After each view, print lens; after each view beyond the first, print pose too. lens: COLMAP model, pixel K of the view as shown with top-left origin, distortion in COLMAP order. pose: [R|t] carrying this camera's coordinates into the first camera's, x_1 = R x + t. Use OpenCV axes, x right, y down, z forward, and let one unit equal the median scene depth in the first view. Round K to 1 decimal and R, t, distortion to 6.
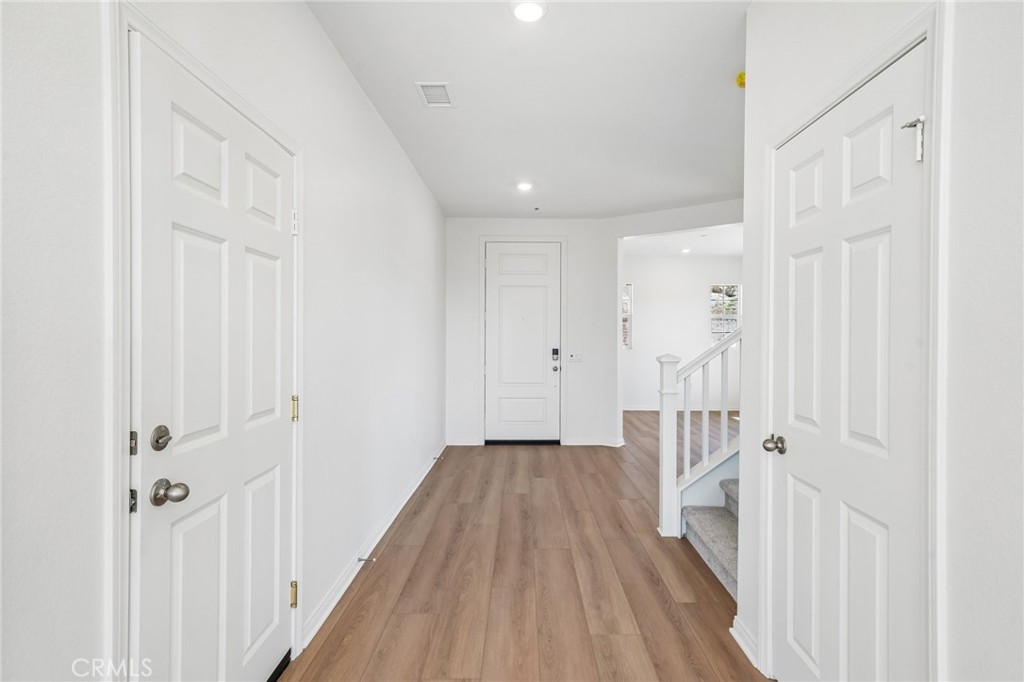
lens RADIAL K [[460.2, 0, 512.0], [0, 460.2, 341.0], [0, 0, 1]] dist [0.001240, 0.000178]
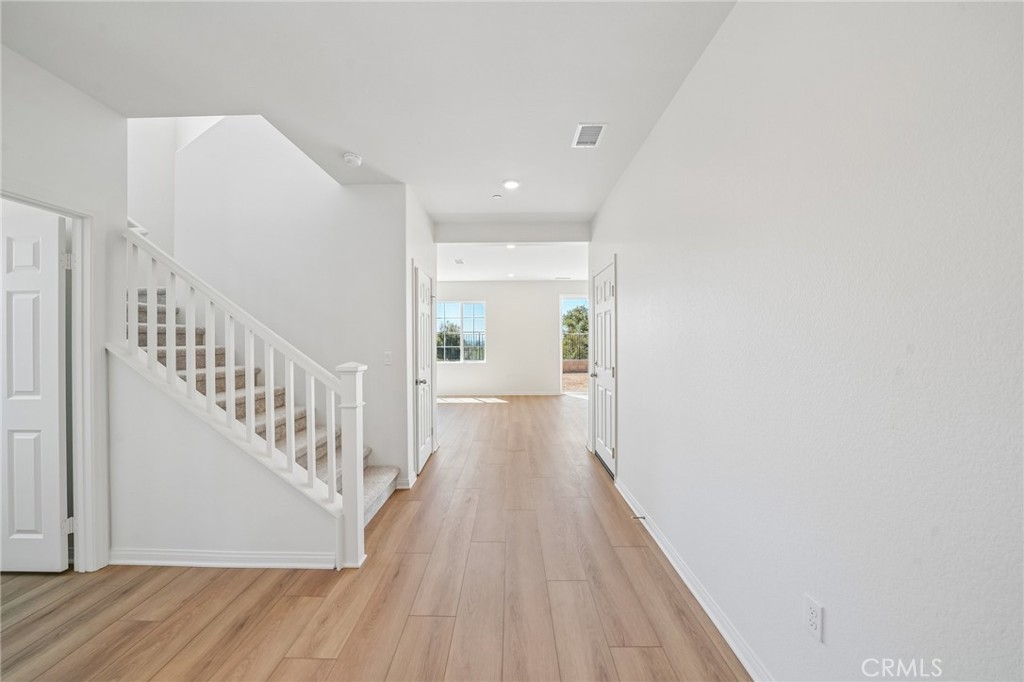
lens RADIAL K [[371.2, 0, 512.0], [0, 371.2, 341.0], [0, 0, 1]] dist [-0.000048, -0.000031]
pose [[-0.999502, 0.000641, -0.031562, 0.052984], [0.000290, 0.999938, 0.011135, -0.019582], [0.031567, 0.011120, -0.999440, 1.696668]]
